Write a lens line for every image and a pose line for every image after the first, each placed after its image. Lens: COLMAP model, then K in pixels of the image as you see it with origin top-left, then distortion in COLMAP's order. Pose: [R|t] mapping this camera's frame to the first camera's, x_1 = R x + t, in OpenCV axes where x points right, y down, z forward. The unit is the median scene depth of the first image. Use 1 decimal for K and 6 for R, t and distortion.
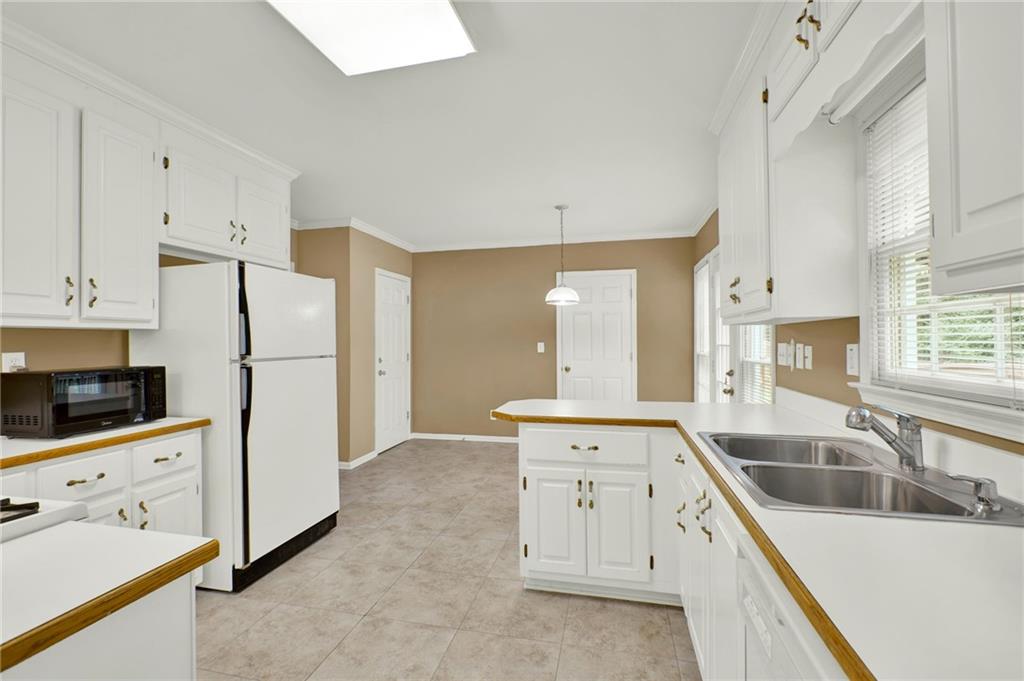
lens RADIAL K [[458.4, 0, 514.0], [0, 458.4, 339.3], [0, 0, 1]] dist [-0.016536, 0.000041]
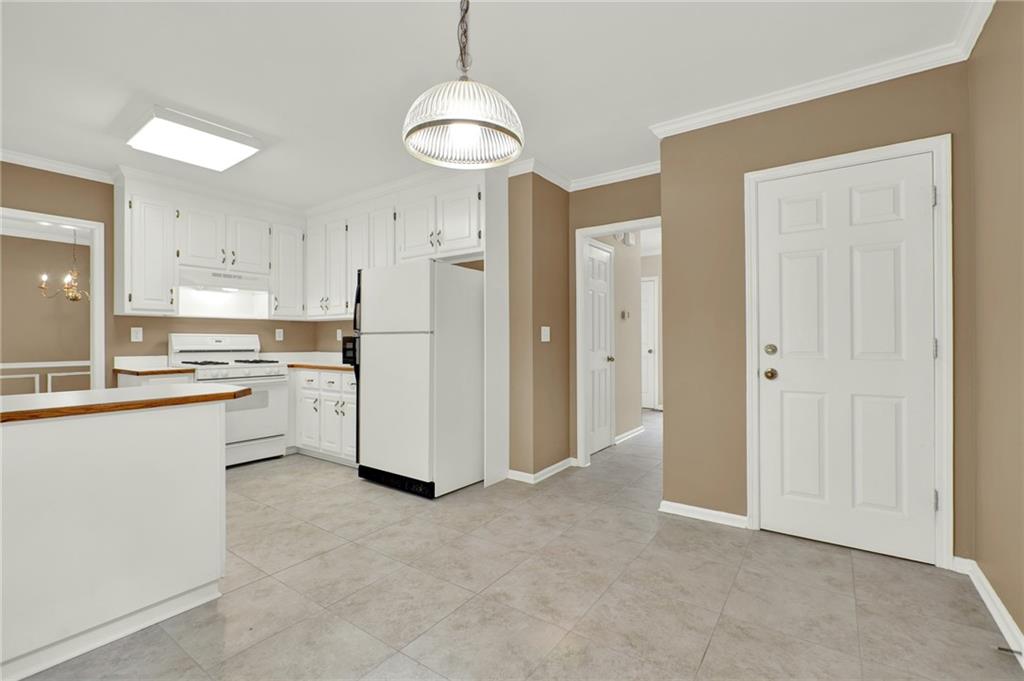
lens RADIAL K [[458.4, 0, 514.0], [0, 458.4, 339.3], [0, 0, 1]] dist [-0.016536, 0.000041]
pose [[-0.391647, 0.002166, -0.920113, 0.440876], [0.007754, 0.999969, -0.000946, 0.050302], [0.920083, -0.007505, -0.391652, 1.437359]]
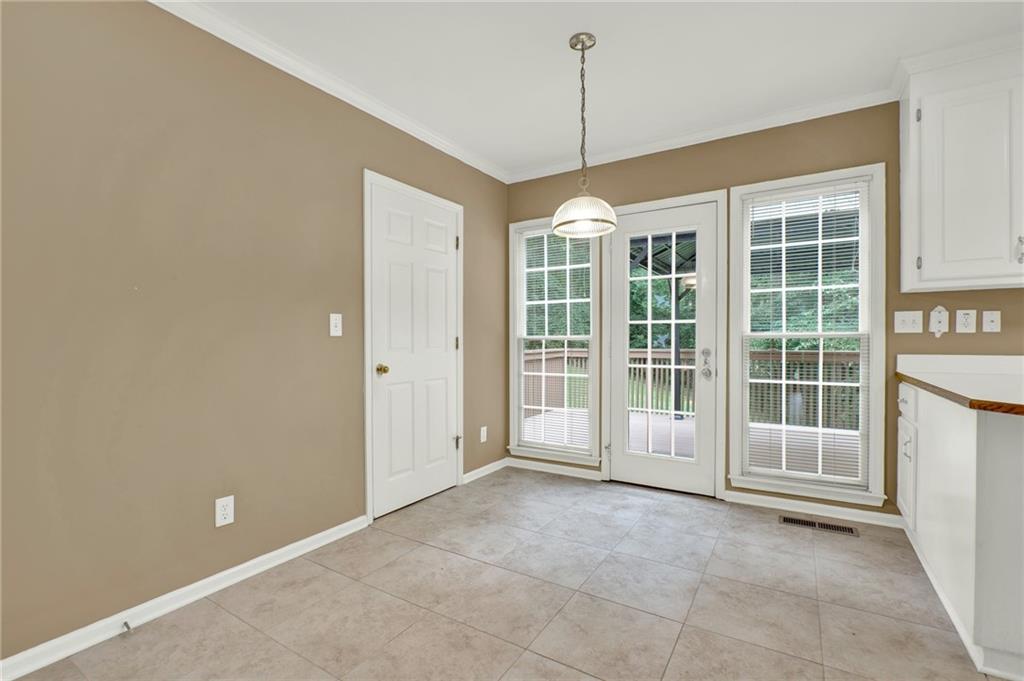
lens RADIAL K [[458.4, 0, 514.0], [0, 458.4, 339.3], [0, 0, 1]] dist [-0.016536, 0.000041]
pose [[0.335125, -0.007776, 0.942142, -0.522899], [0.001685, 0.999969, 0.007654, 0.047472], [-0.942172, -0.000977, 0.335128, 1.138901]]
